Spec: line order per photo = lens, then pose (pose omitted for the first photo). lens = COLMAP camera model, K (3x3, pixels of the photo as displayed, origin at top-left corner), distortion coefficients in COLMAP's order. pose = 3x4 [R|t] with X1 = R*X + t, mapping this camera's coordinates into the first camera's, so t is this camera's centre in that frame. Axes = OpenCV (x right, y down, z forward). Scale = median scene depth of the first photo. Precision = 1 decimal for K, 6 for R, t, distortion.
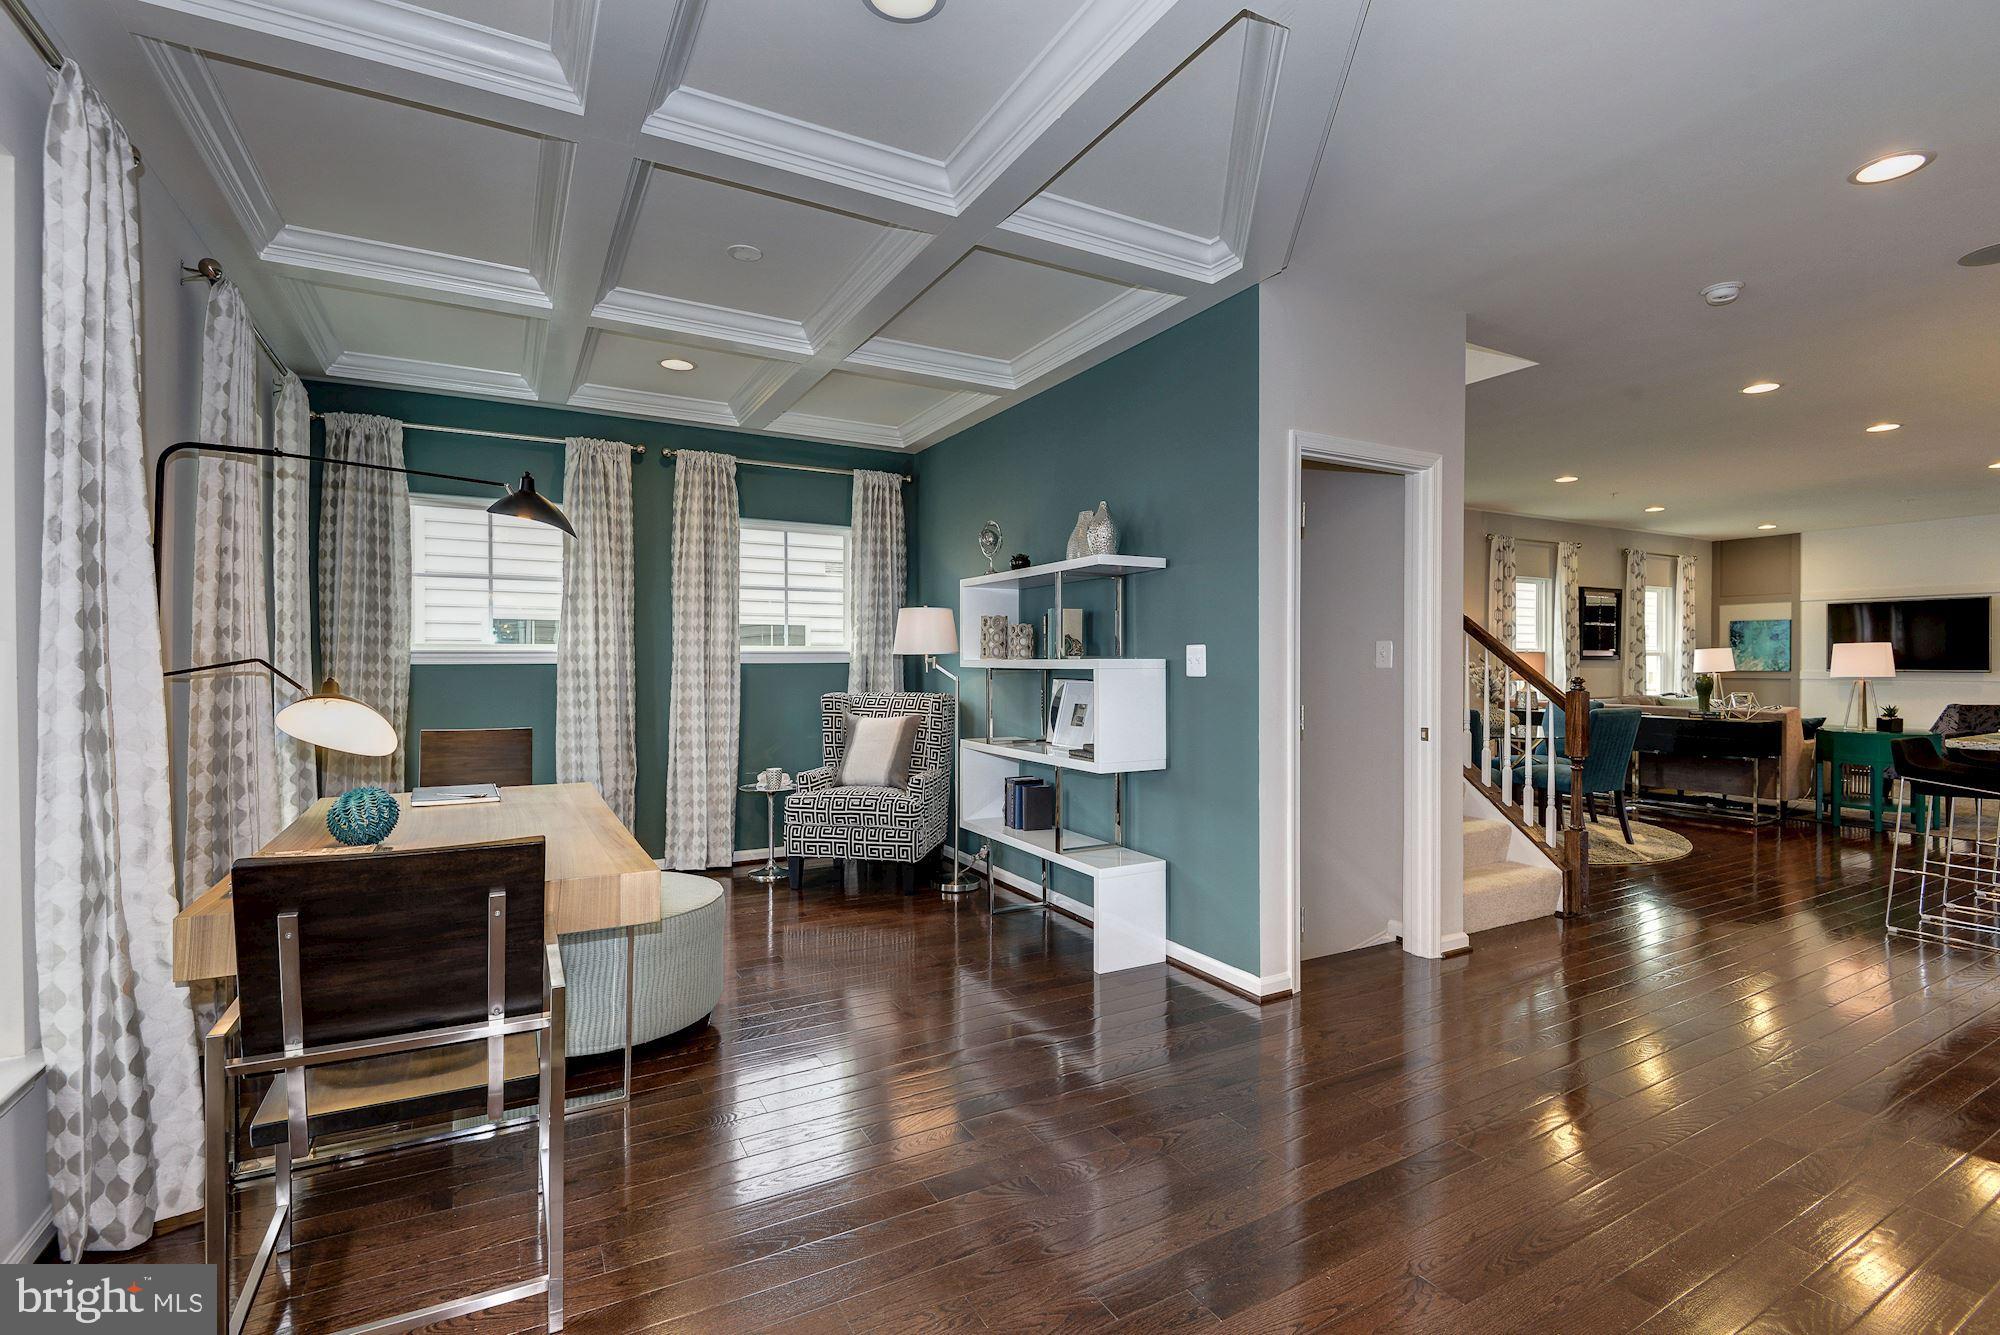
lens RADIAL K [[916.8, 0, 1008.2], [0, 916.8, 664.1], [0, 0, 1]] dist [-0.014621, -0.000842]
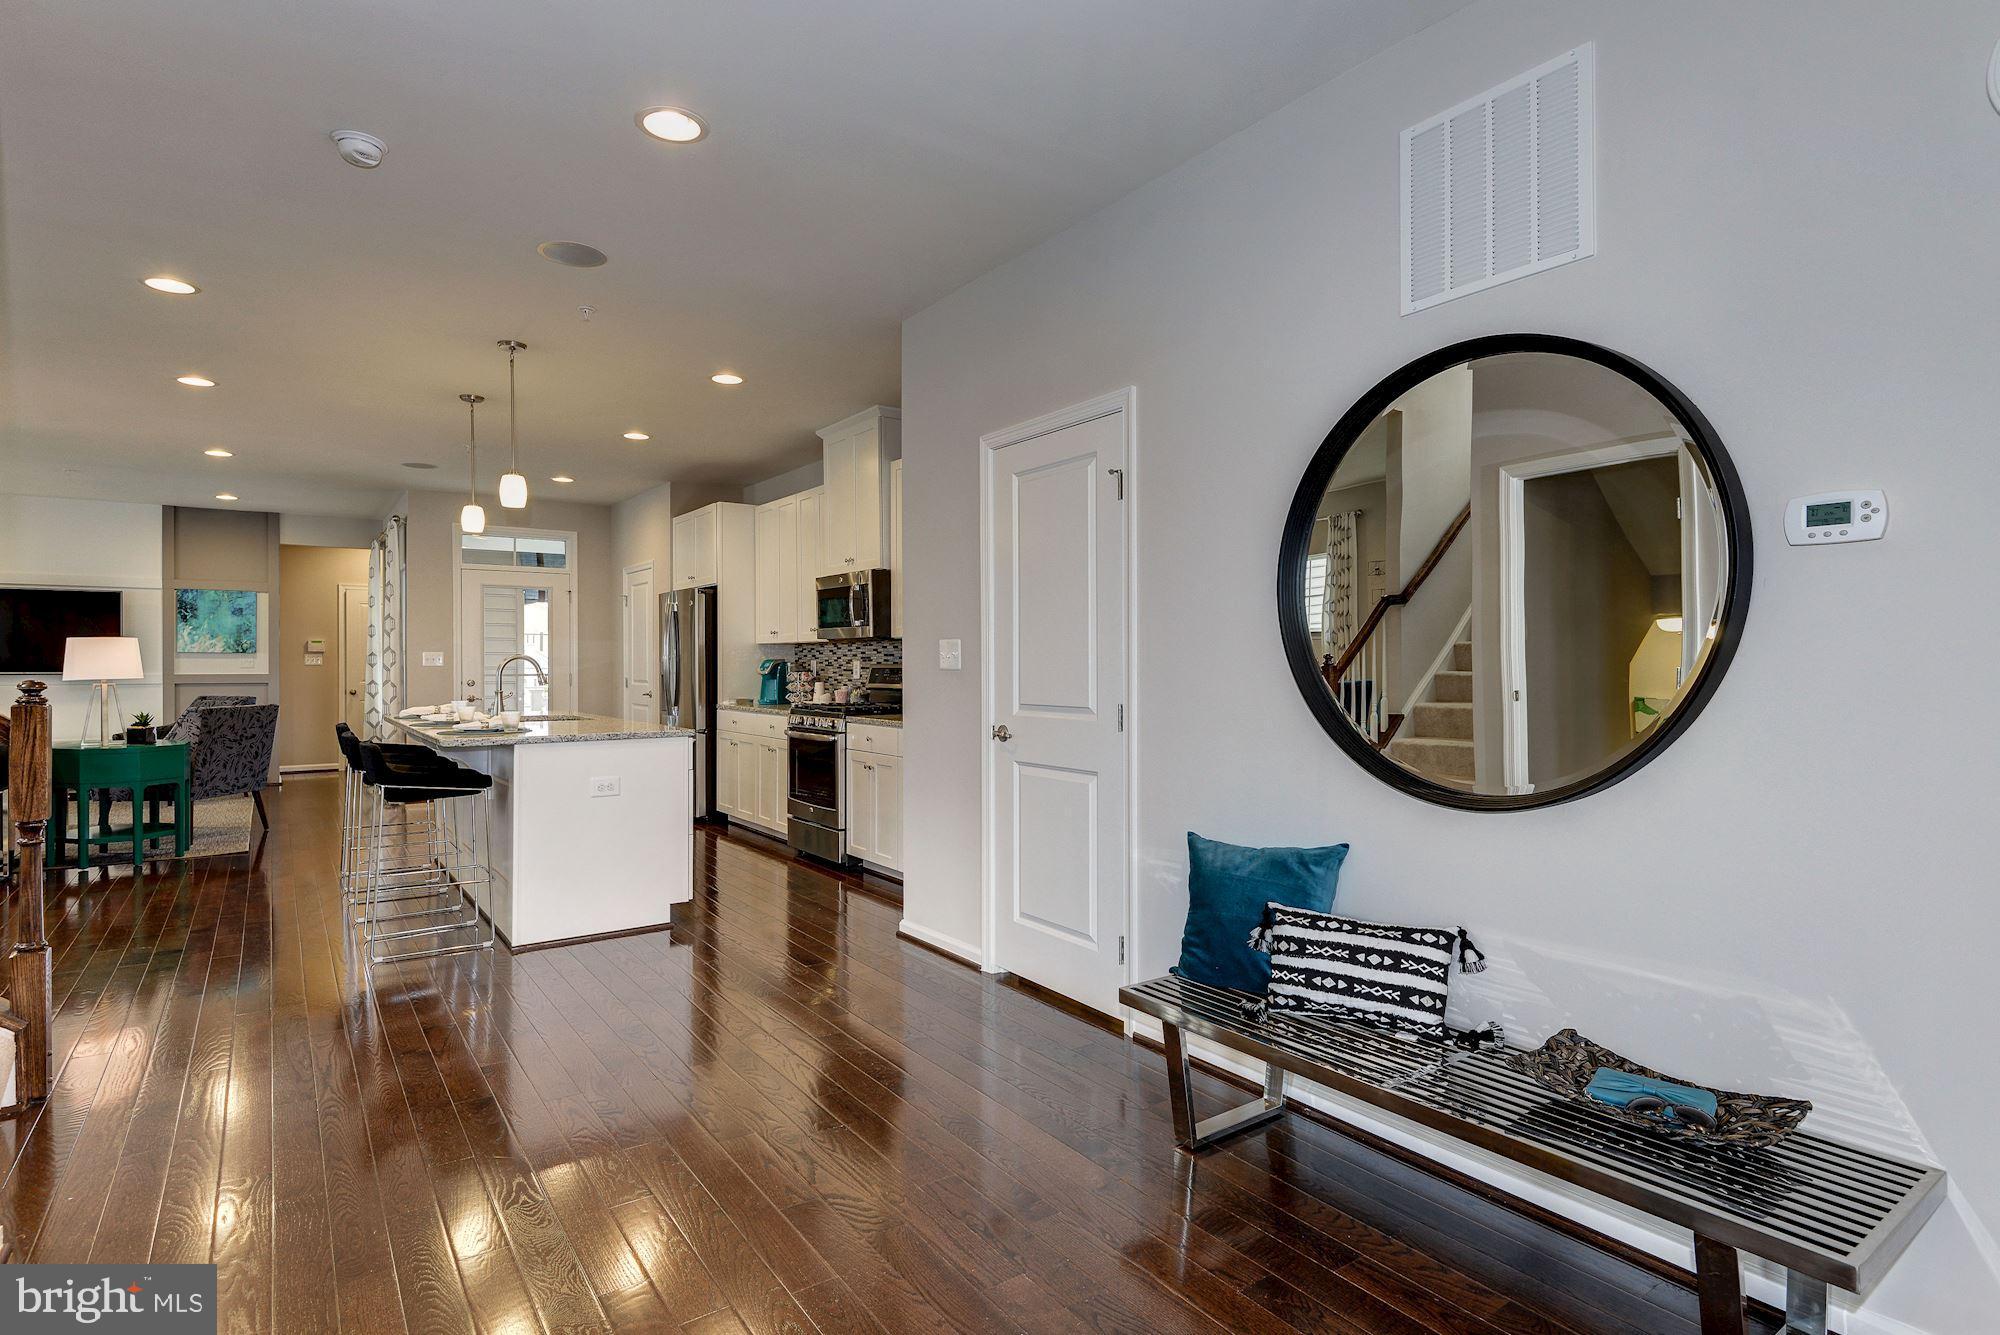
lens RADIAL K [[1010.1, 0, 987.7], [0, 1010.1, 670.9], [0, 0, 1]] dist [-0.001676, -0.001000]
pose [[-0.115343, -0.005291, 0.993312, -0.024681], [0.003989, 0.999975, 0.005790, 0.002450], [-0.993318, 0.004630, -0.115319, 0.191496]]
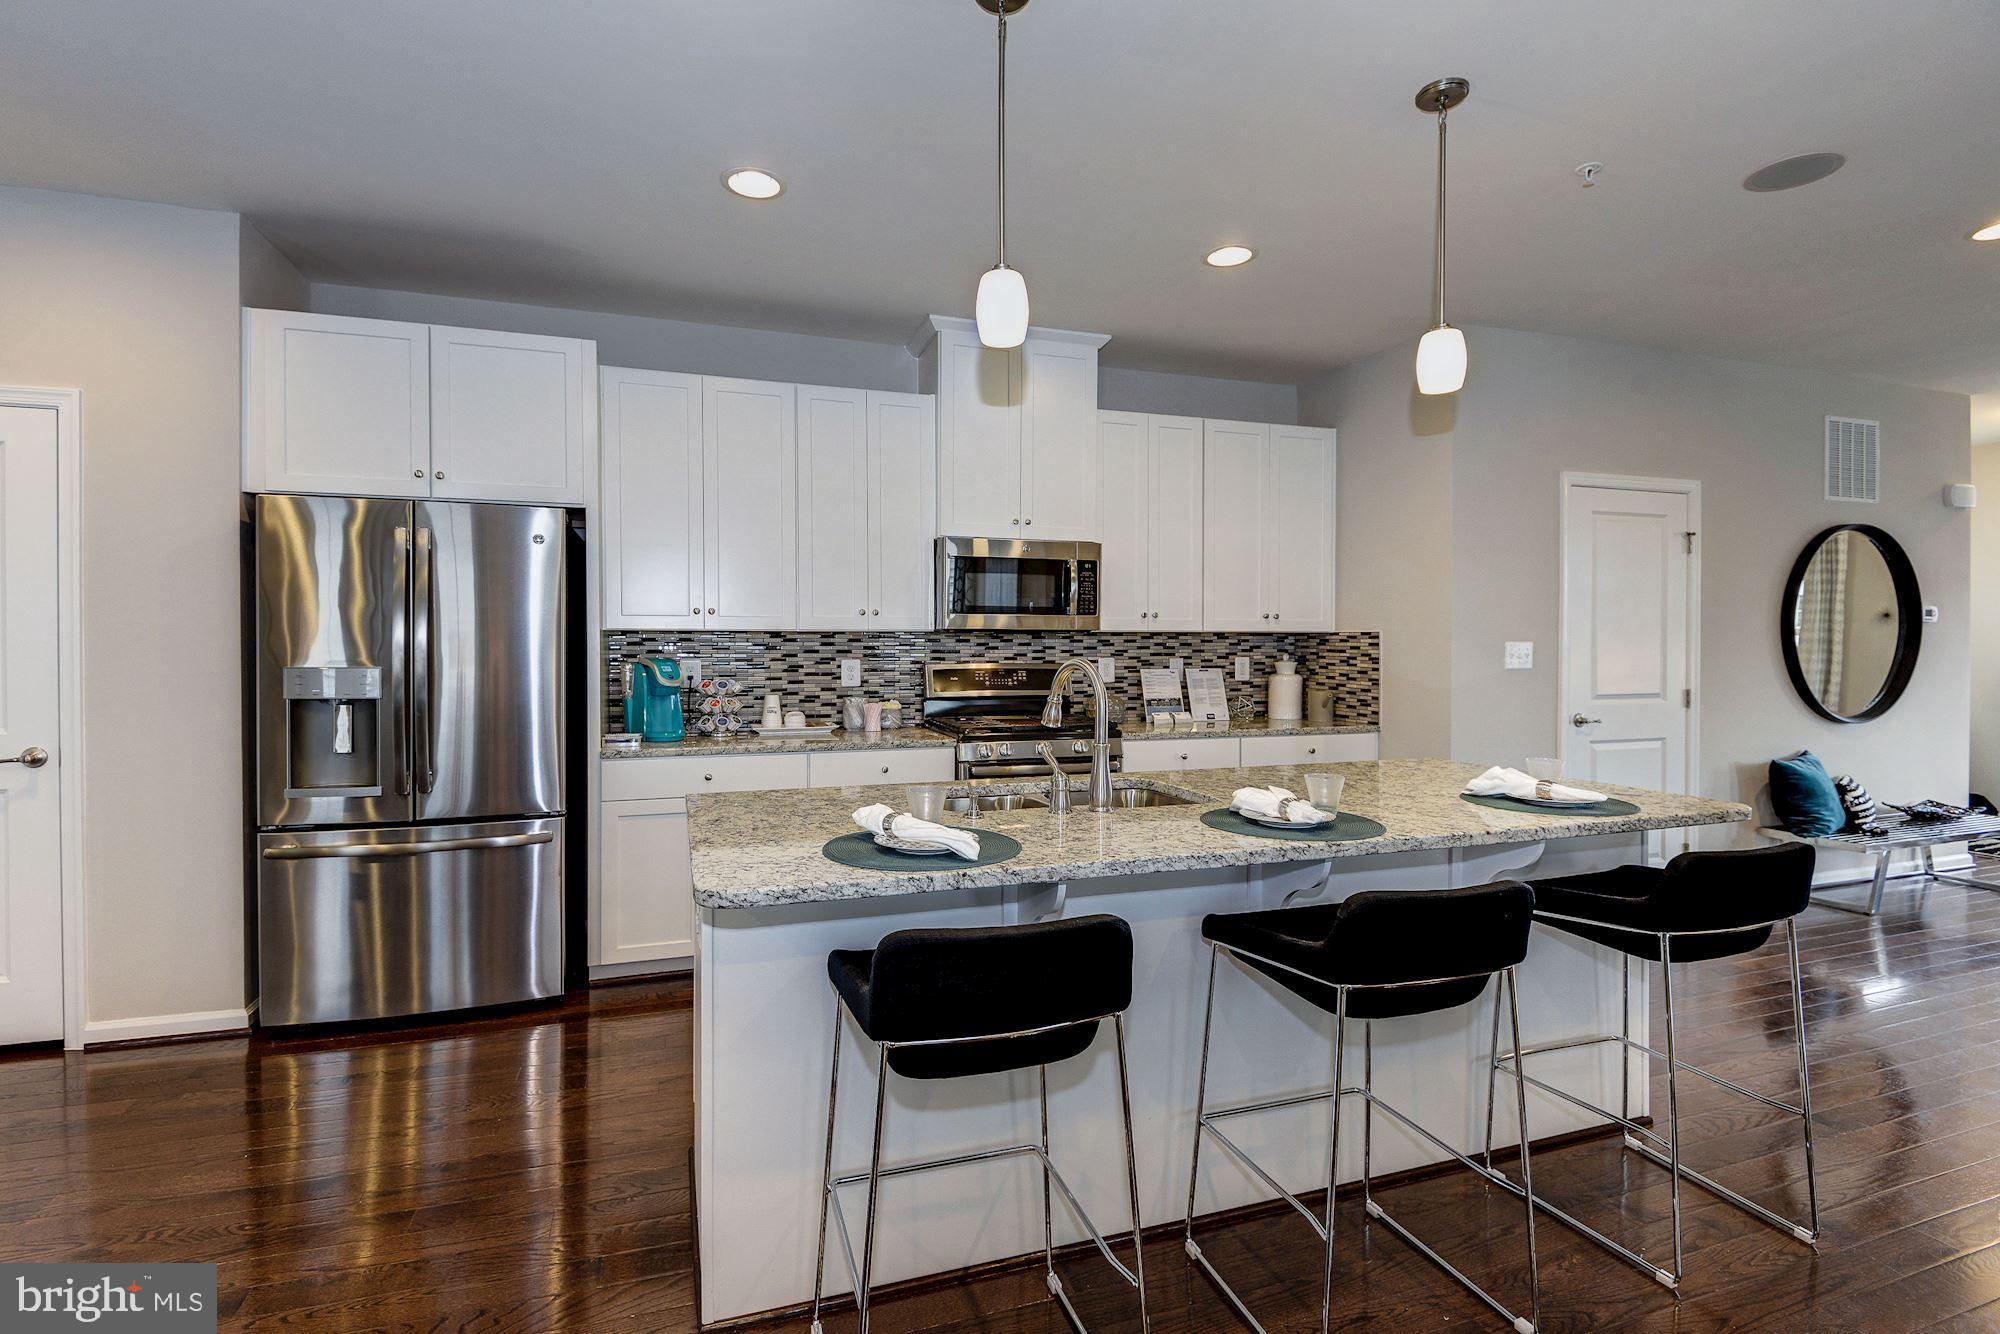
lens RADIAL K [[916.8, 0, 1000.2], [0, 916.8, 657.8], [0, 0, 1]] dist [-0.014621, -0.000842]
pose [[-0.981462, 0.002285, 0.191643, 0.567931], [0.004077, 0.999952, 0.008958, -0.005837], [-0.191613, 0.009573, -0.981424, 0.631030]]
